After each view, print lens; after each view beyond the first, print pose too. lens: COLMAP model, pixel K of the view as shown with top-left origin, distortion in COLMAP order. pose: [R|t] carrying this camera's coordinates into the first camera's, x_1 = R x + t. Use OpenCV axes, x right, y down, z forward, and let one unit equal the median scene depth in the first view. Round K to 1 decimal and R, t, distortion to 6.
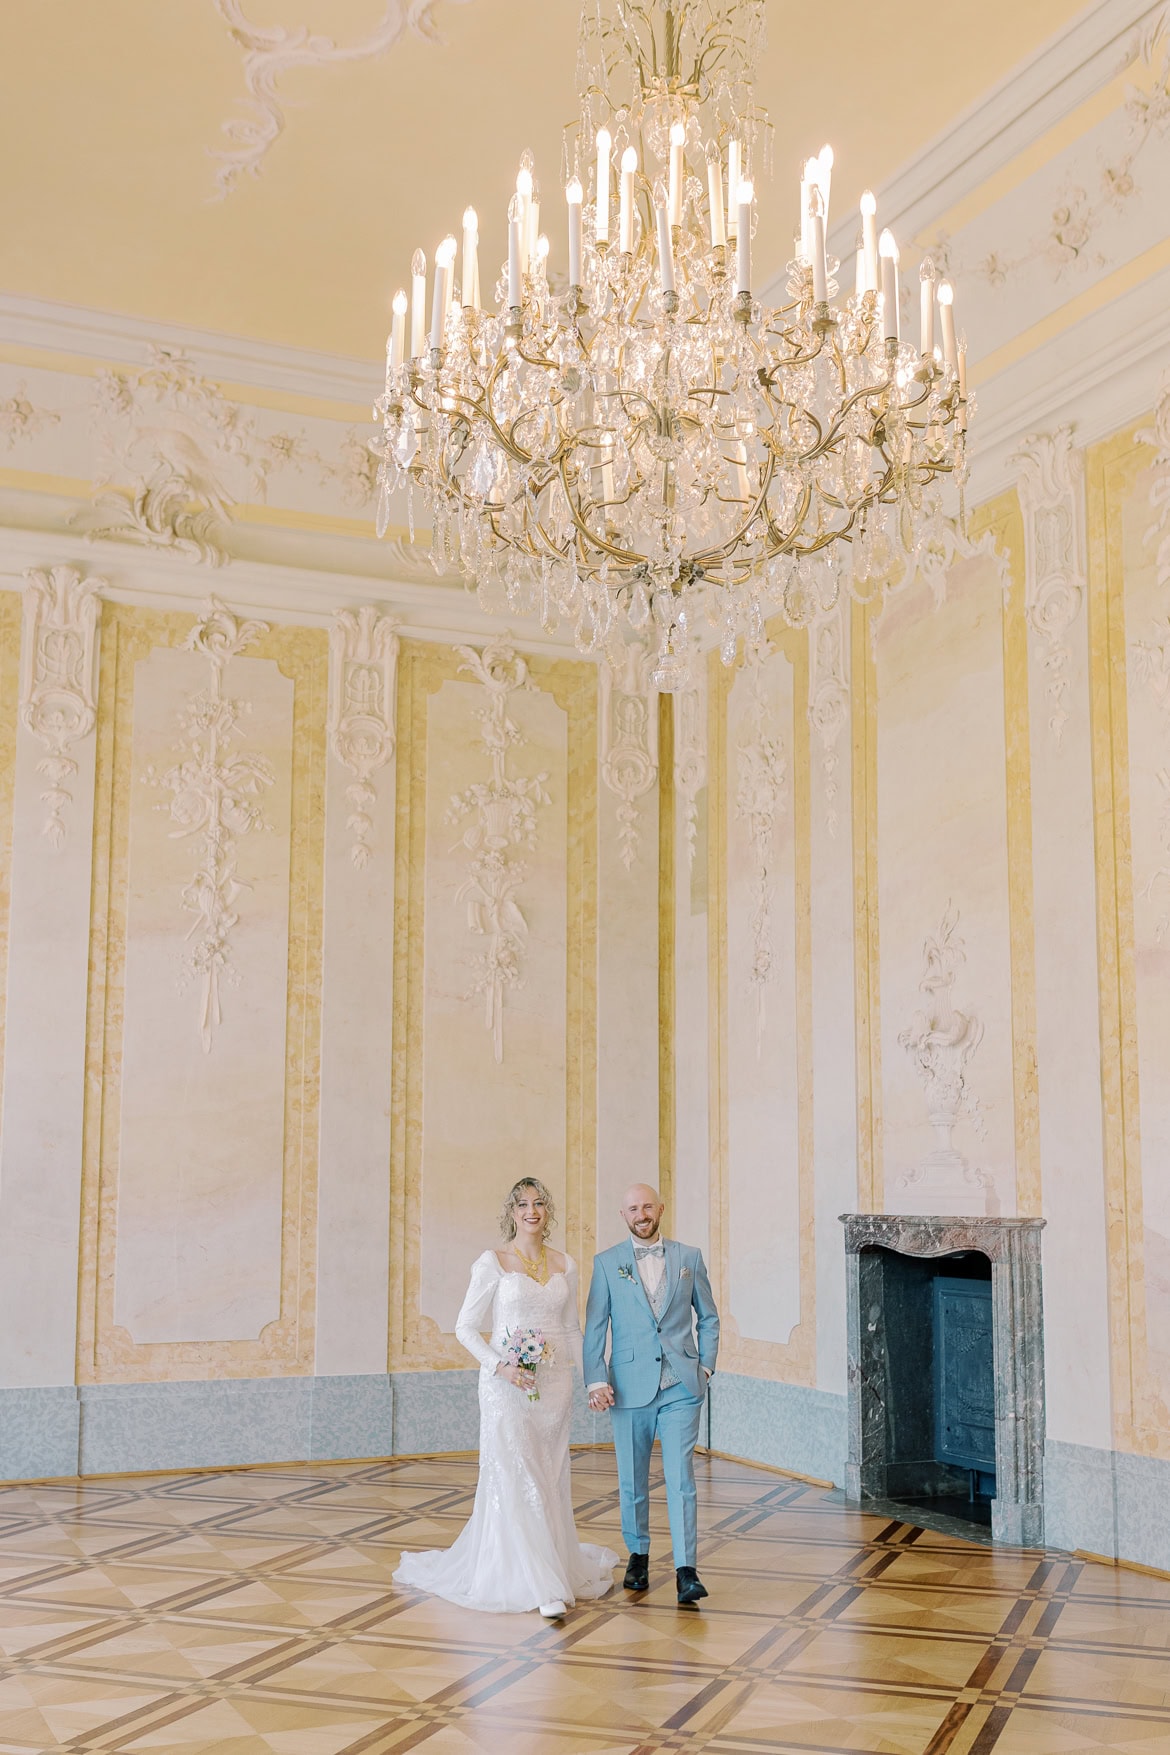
lens RADIAL K [[1883.0, 0, 571.9], [0, 1883.0, 983.2], [0, 0, 1]] dist [0.023849, 0.000000]
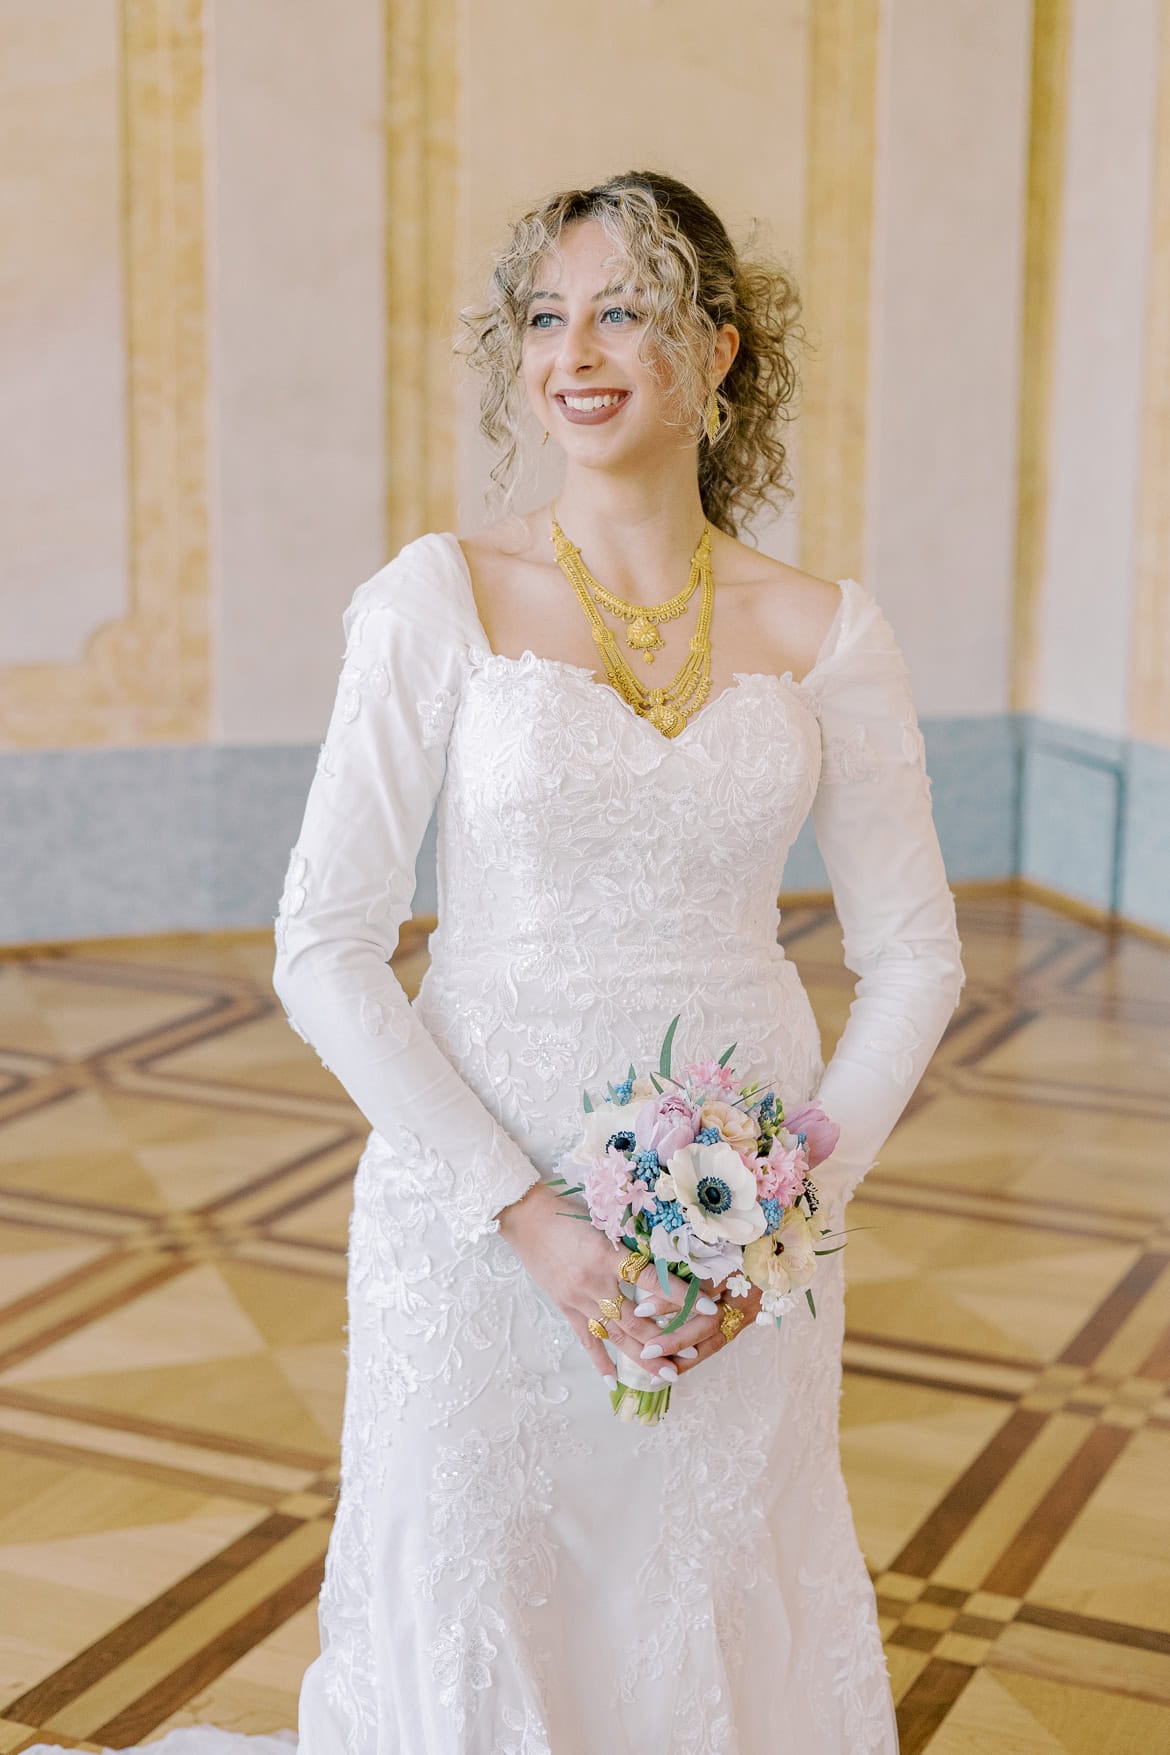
lens RADIAL K [[2708.6, 0, 555.9], [0, 2708.6, 804.5], [0, 0, 1]] dist [0.037100, 0.000000]
pose [[0.995995, 0.022568, -0.086520, -0.003478], [0.001722, 0.962604, 0.270906, 0.052672], [0.089398, -0.269970, 0.958710, 0.402971]]
